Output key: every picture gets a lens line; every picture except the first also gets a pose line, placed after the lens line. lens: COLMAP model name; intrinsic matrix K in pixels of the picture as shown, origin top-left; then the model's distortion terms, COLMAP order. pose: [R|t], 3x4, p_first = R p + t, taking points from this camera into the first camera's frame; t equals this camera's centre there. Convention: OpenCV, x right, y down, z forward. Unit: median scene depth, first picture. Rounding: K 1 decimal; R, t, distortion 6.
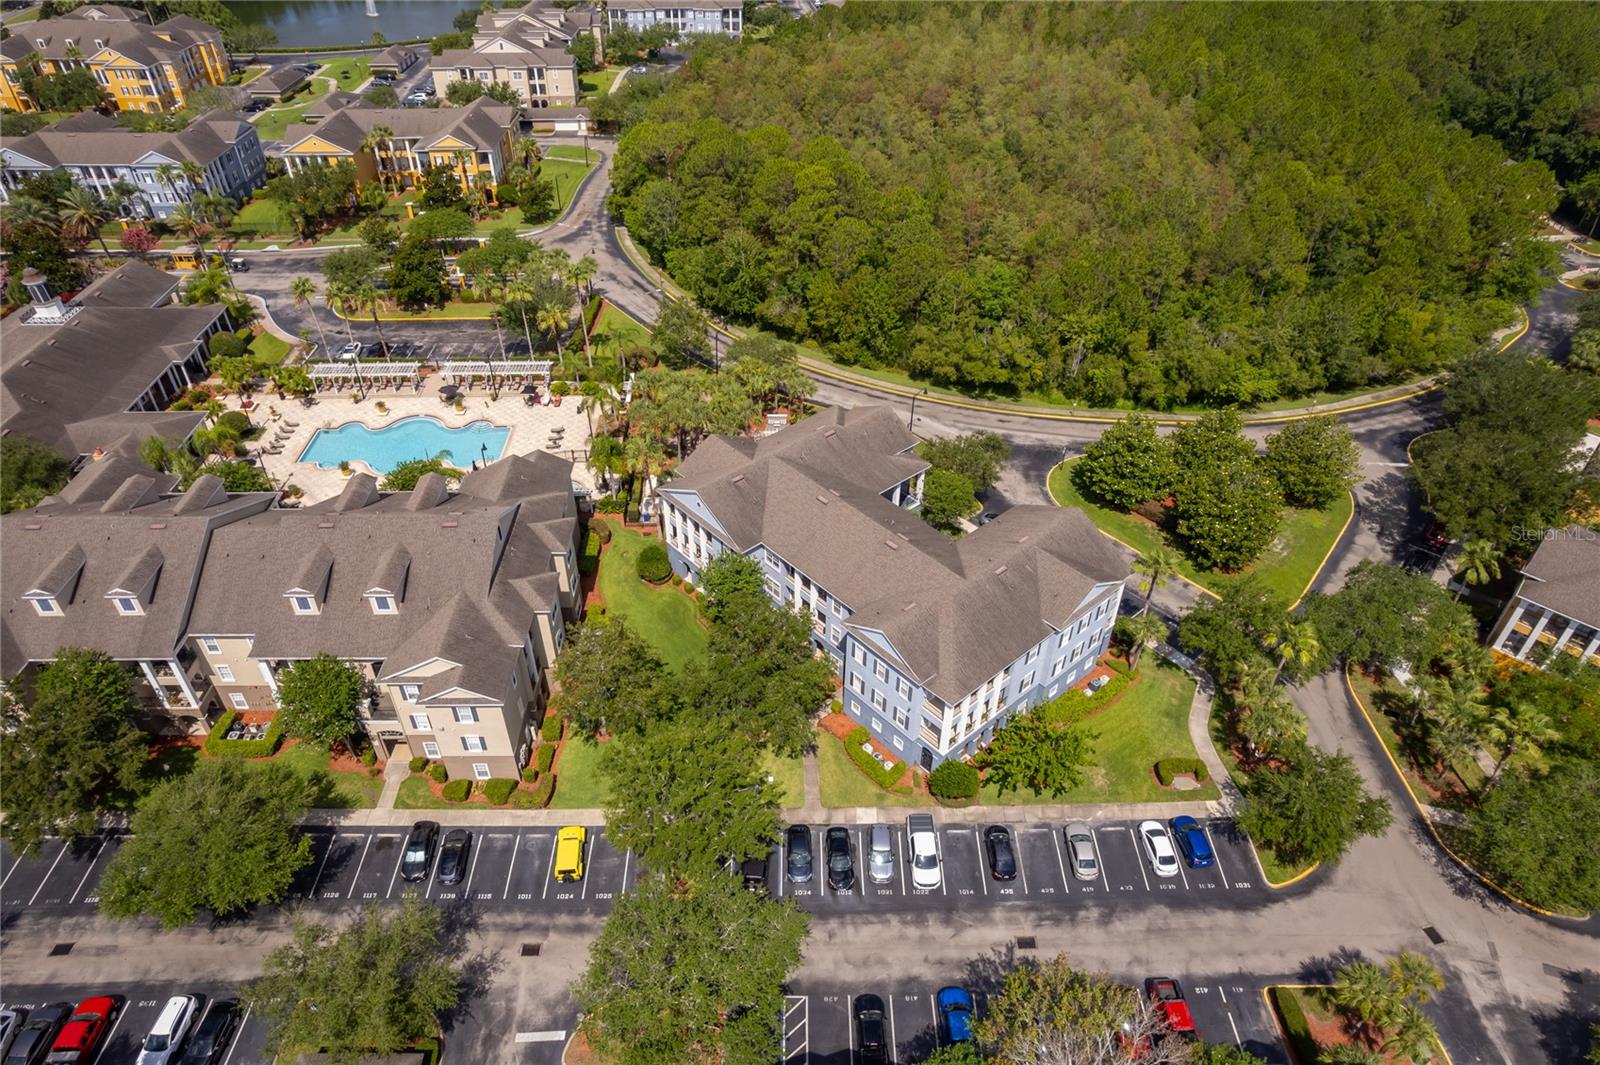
lens RADIAL K [[1026.0, 0, 810.2], [0, 1026.0, 538.9], [0, 0, 1]] dist [-0.089845, 0.087721]
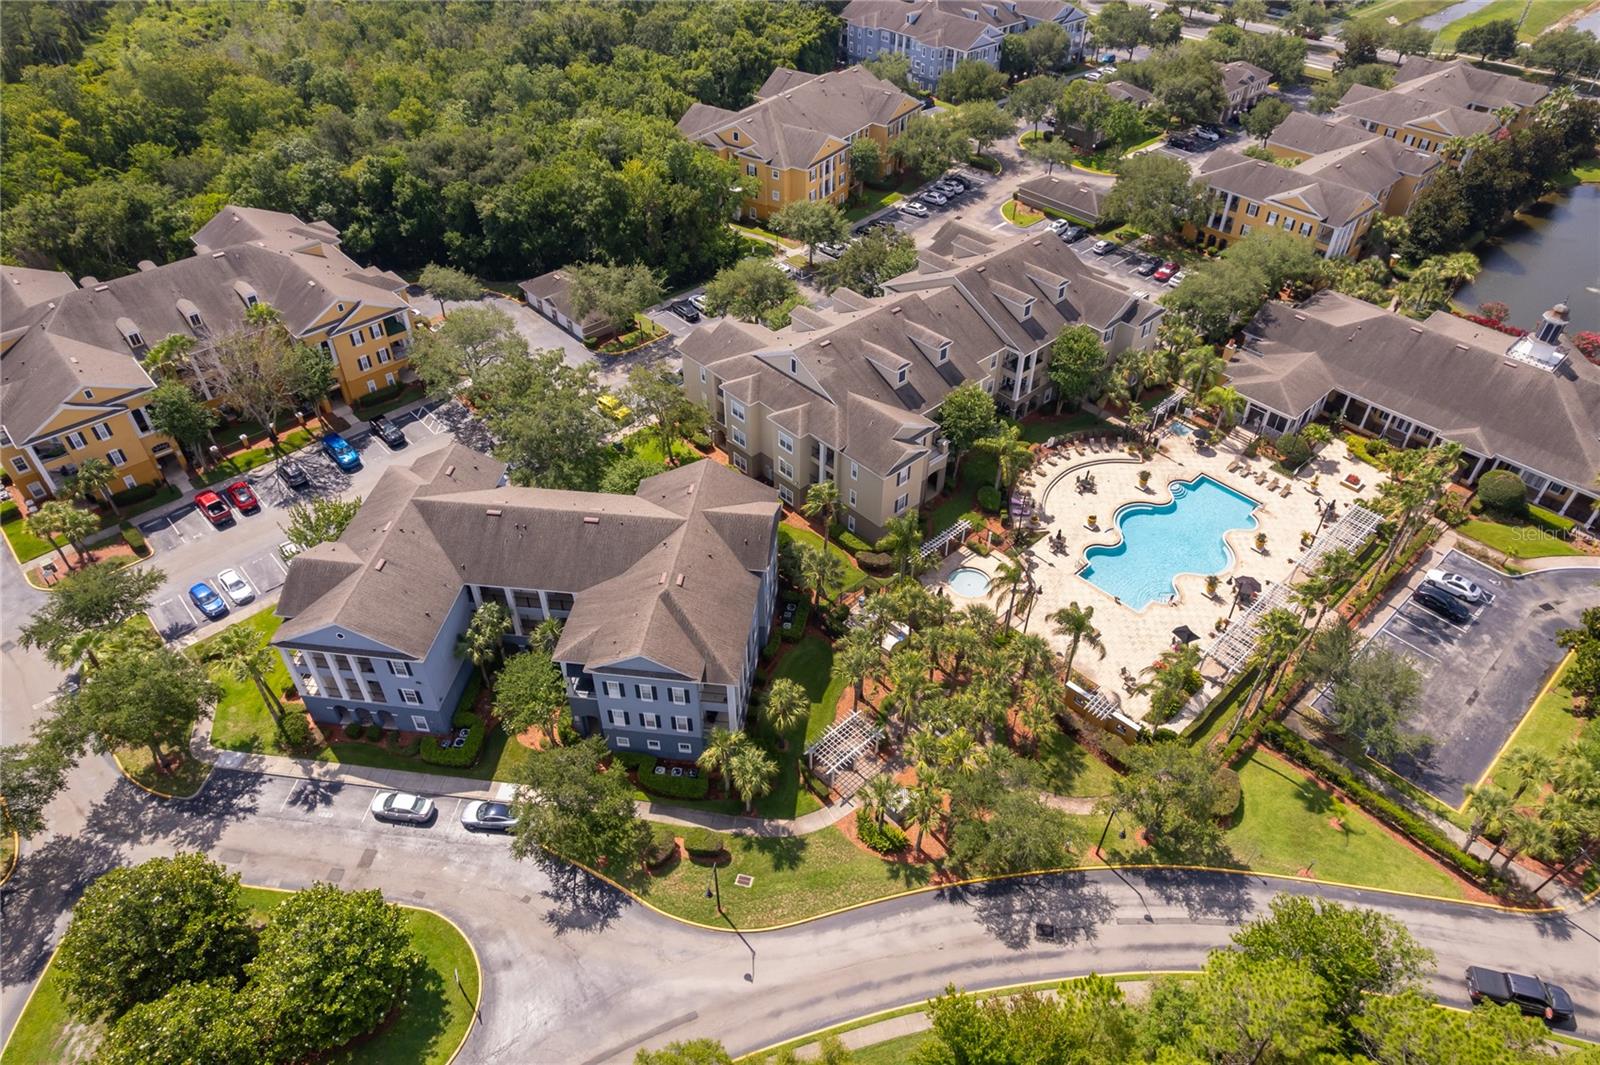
lens RADIAL K [[1032.3, 0, 805.9], [0, 1032.3, 532.2], [0, 0, 1]] dist [-0.082199, 0.078015]
pose [[-0.741831, 0.429609, -0.514901, 0.259259], [-0.426105, 0.290913, 0.856624, -0.658541], [0.517805, 0.854872, -0.032750, 0.805627]]
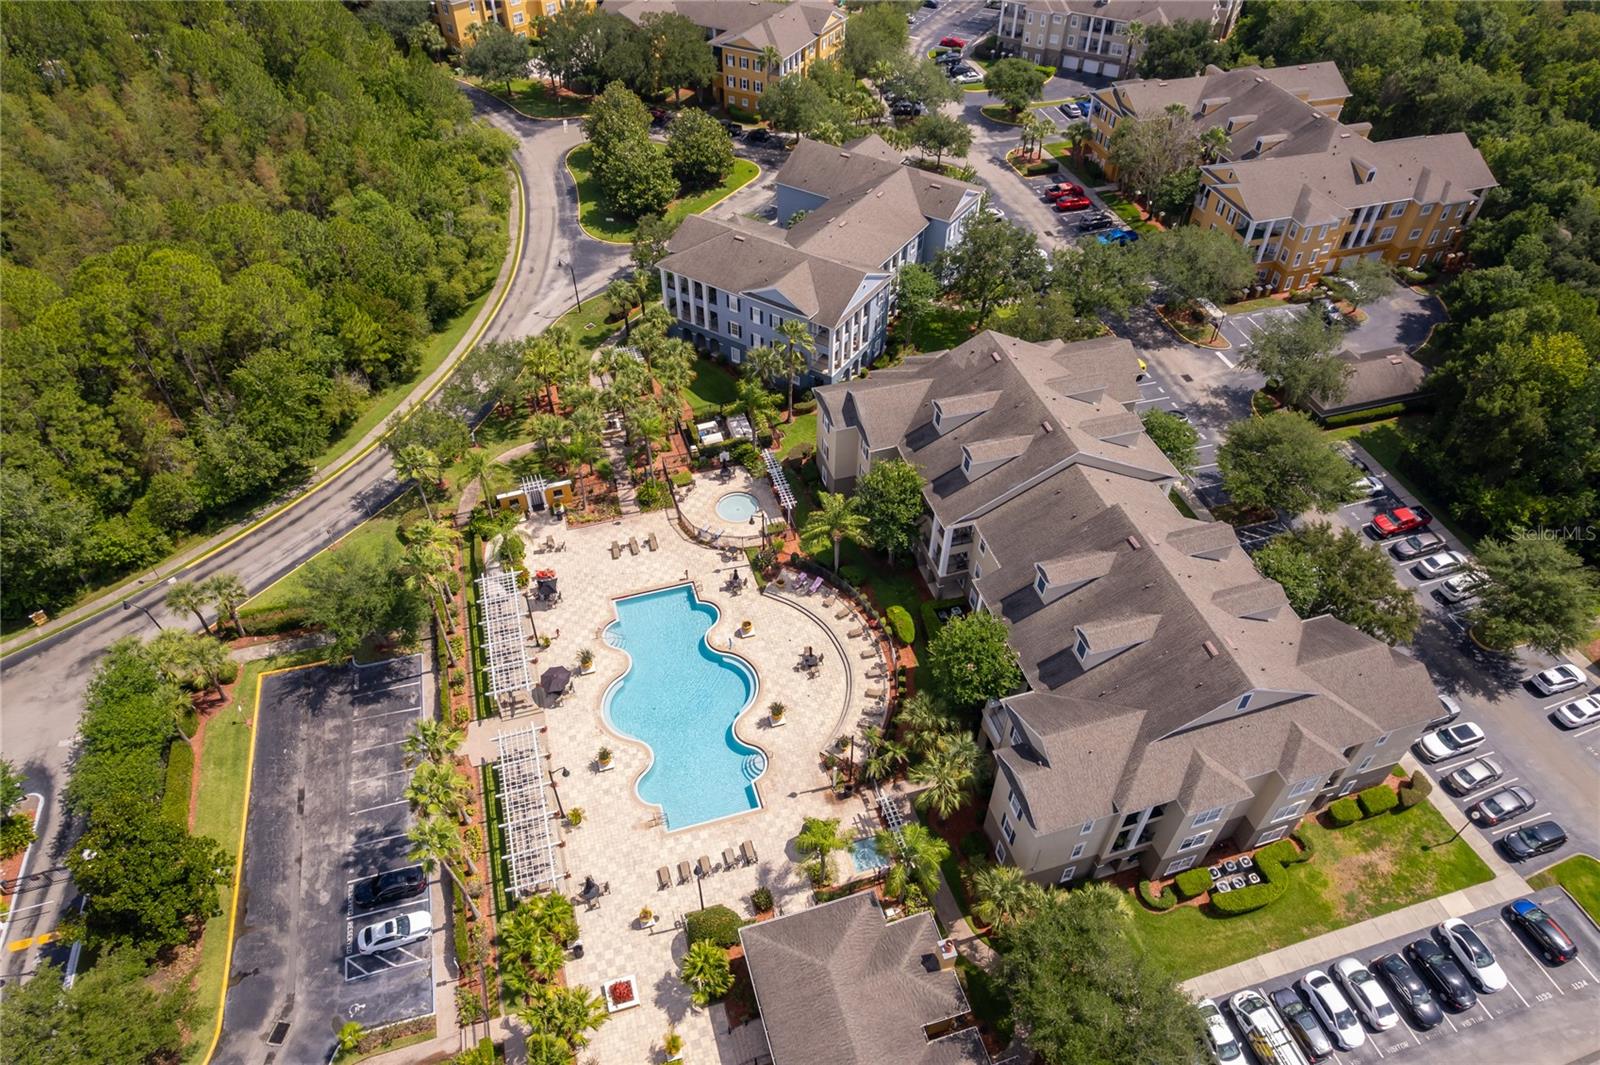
lens RADIAL K [[1032.3, 0, 805.9], [0, 1032.3, 532.2], [0, 0, 1]] dist [-0.082199, 0.078015]
pose [[-0.271669, -0.677216, 0.683794, -0.767397], [0.595083, 0.440196, 0.672386, -0.520791], [-0.756354, 0.589581, 0.283412, 0.629735]]
